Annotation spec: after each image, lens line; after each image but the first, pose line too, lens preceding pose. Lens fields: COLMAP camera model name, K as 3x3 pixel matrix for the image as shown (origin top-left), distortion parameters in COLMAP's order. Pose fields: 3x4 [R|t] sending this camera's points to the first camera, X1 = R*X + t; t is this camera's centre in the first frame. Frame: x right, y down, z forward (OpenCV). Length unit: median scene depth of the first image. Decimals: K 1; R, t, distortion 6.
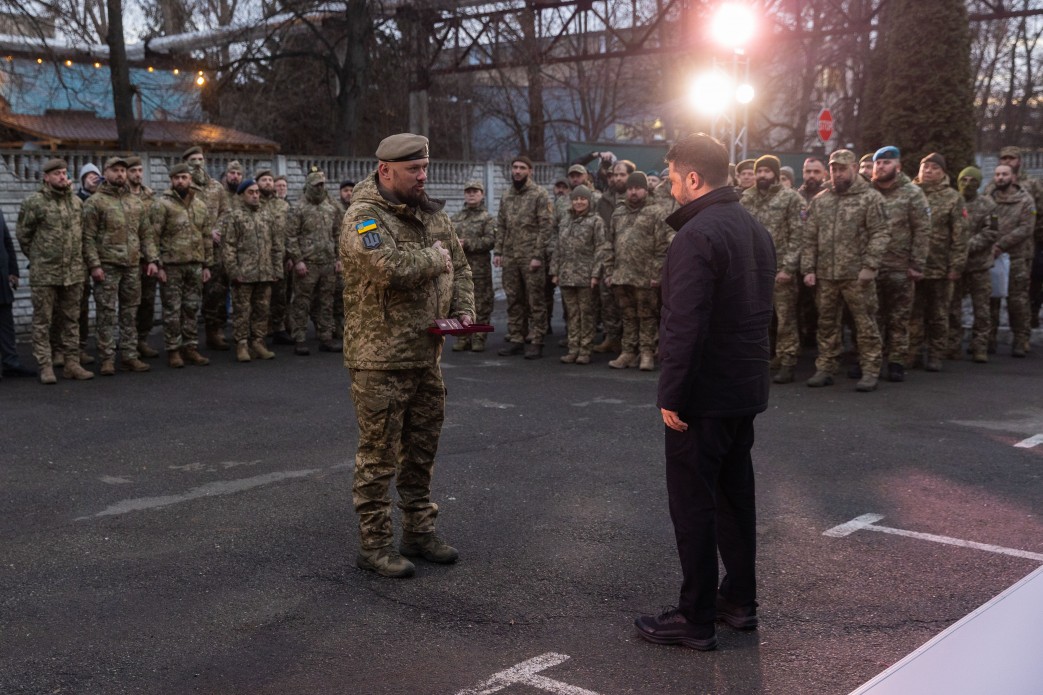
lens RADIAL K [[1227.7, 0, 408.2], [0, 1227.7, 291.6], [0, 0, 1]] dist [0.044618, -0.012167]
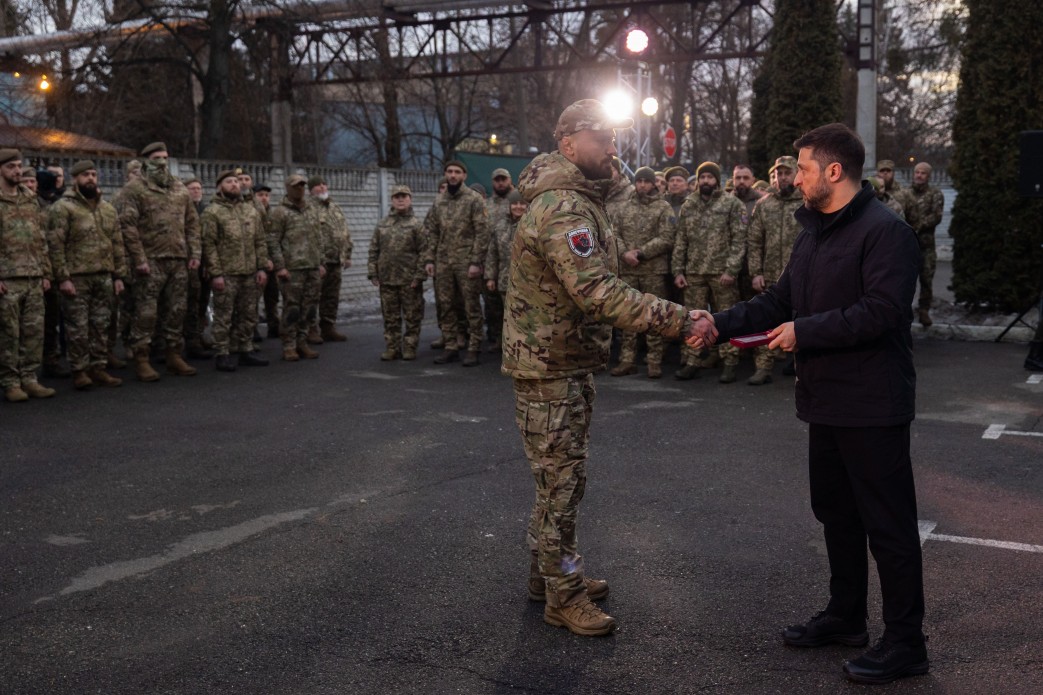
lens RADIAL K [[1143.1, 0, 592.8], [0, 1143.1, 317.4], [0, 0, 1]] dist [0.015480, -0.008307]
pose [[0.961111, -0.022478, 0.275247, -0.060314], [0.017205, 0.999620, 0.021557, -0.002802], [-0.275627, -0.015983, 0.961132, 0.097859]]
